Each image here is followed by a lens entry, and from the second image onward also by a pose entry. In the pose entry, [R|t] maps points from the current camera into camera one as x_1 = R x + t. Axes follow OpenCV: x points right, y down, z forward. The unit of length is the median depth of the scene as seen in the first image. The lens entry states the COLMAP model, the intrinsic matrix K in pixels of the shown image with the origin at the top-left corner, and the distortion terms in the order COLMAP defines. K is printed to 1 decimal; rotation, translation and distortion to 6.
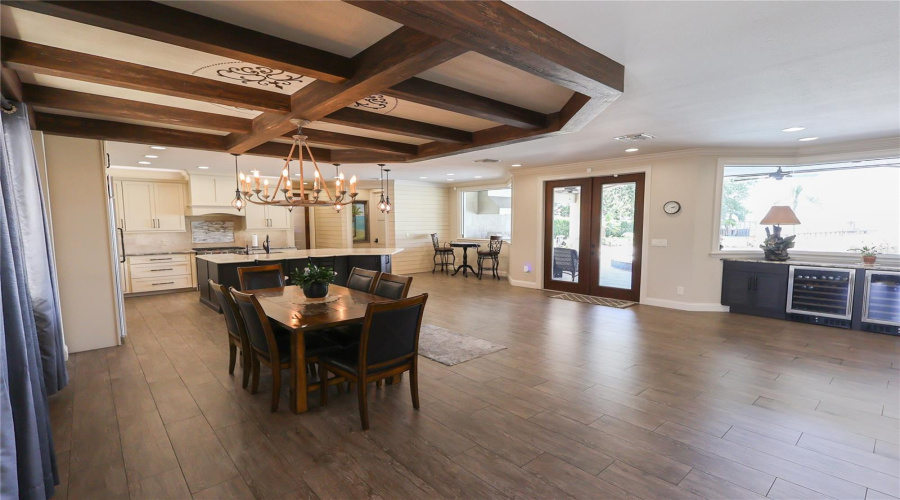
lens RADIAL K [[408.2, 0, 447.1], [0, 408.2, 247.9], [0, 0, 1]] dist [-0.003085, -0.000395]
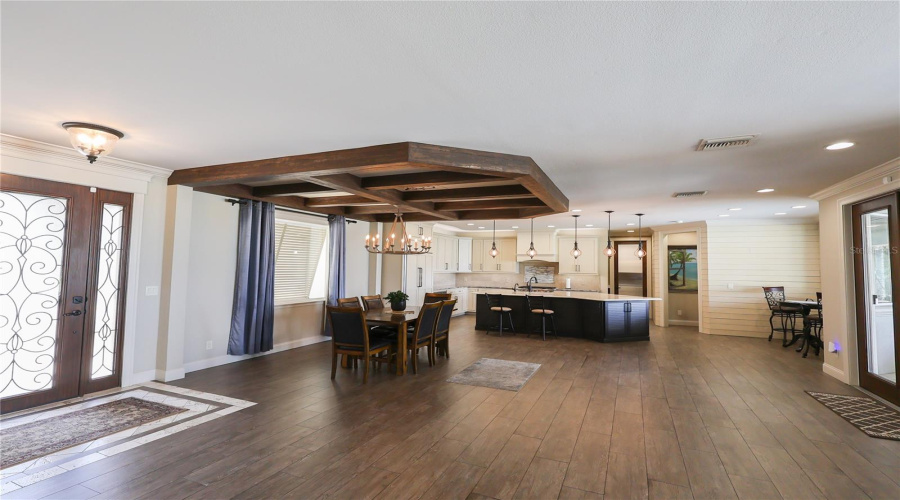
lens RADIAL K [[408.2, 0, 448.1], [0, 408.2, 245.4], [0, 0, 1]] dist [-0.003085, -0.000395]
pose [[0.417728, -0.035830, -0.907865, 0.476485], [-0.075371, 0.994412, -0.073926, -0.013085], [0.905440, 0.099307, 0.412693, 0.187618]]
